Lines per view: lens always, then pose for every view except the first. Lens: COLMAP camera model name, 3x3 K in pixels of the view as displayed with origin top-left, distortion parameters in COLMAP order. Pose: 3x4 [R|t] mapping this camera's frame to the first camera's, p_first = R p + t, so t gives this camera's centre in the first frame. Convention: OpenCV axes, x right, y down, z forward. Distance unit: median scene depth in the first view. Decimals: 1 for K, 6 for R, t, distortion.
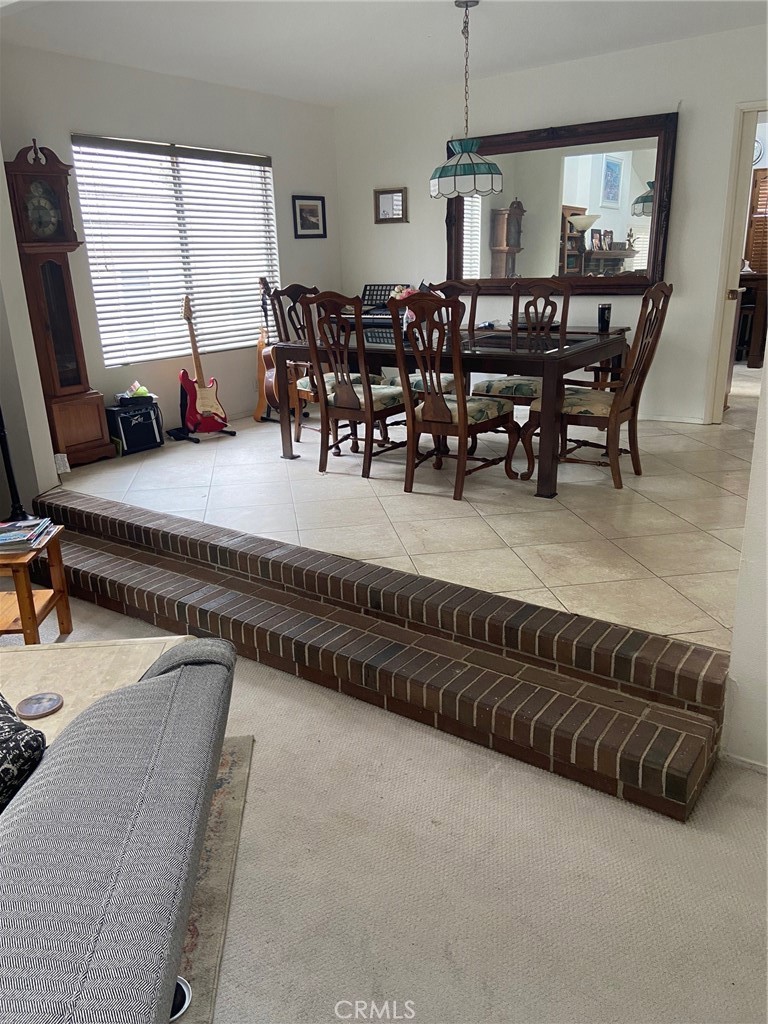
lens RADIAL K [[774.8, 0, 387.7], [0, 774.8, 507.0], [0, 0, 1]] dist [0.128207, -0.160505]
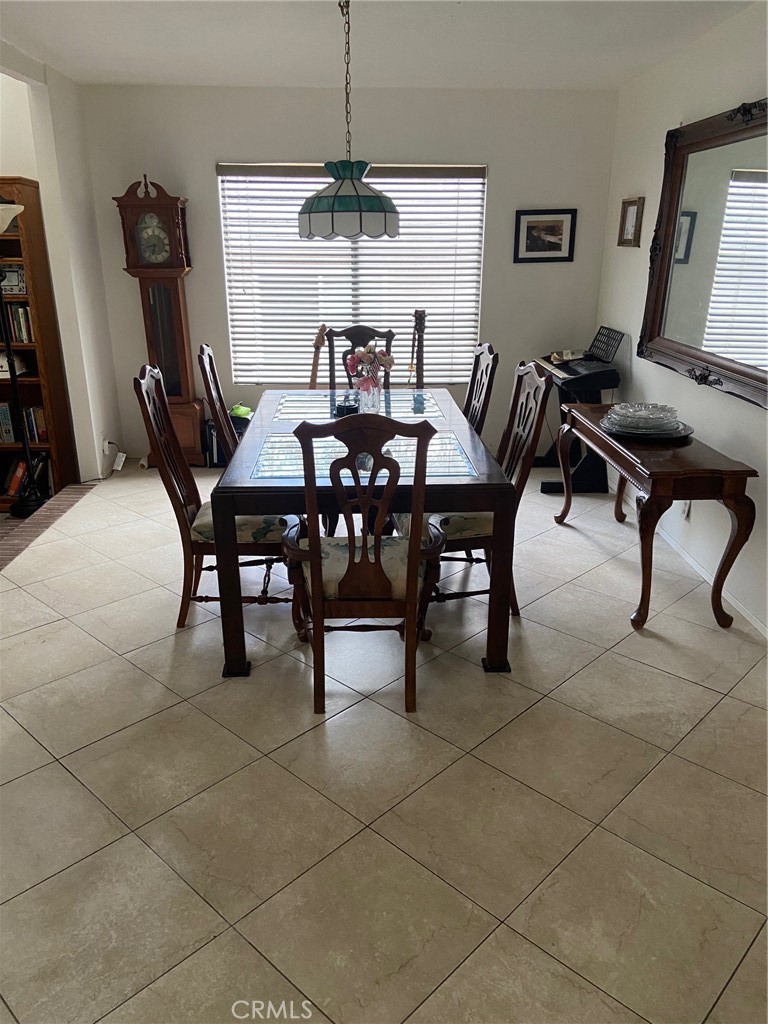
lens RADIAL K [[774.8, 0, 387.7], [0, 774.8, 507.0], [0, 0, 1]] dist [0.128207, -0.160505]
pose [[0.611149, 0.280045, -0.740319, 0.635962], [-0.261233, 0.954274, 0.145325, -0.242439], [0.747165, 0.104580, 0.656360, 0.516692]]
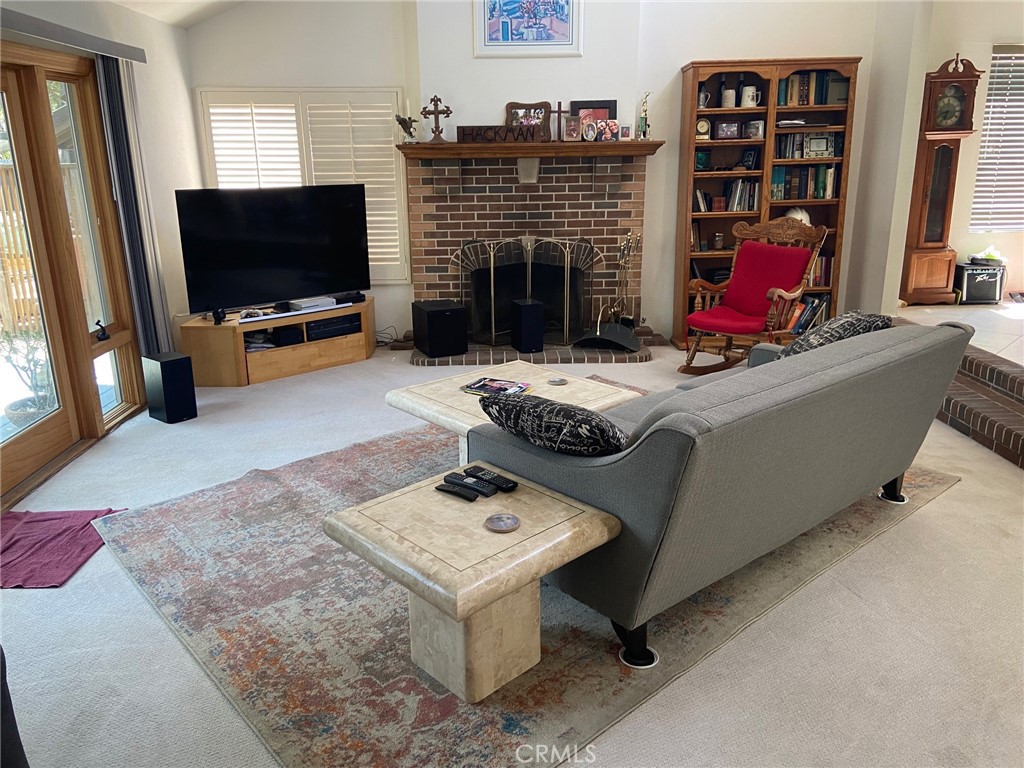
lens RADIAL K [[784.4, 0, 507.5], [0, 784.4, 369.1], [0, 0, 1]] dist [0.133154, -0.168214]
pose [[0.604180, 0.226663, -0.763931, 0.213513], [-0.246150, 0.964892, 0.091613, 0.090255], [0.757877, 0.132691, 0.638761, -0.306533]]
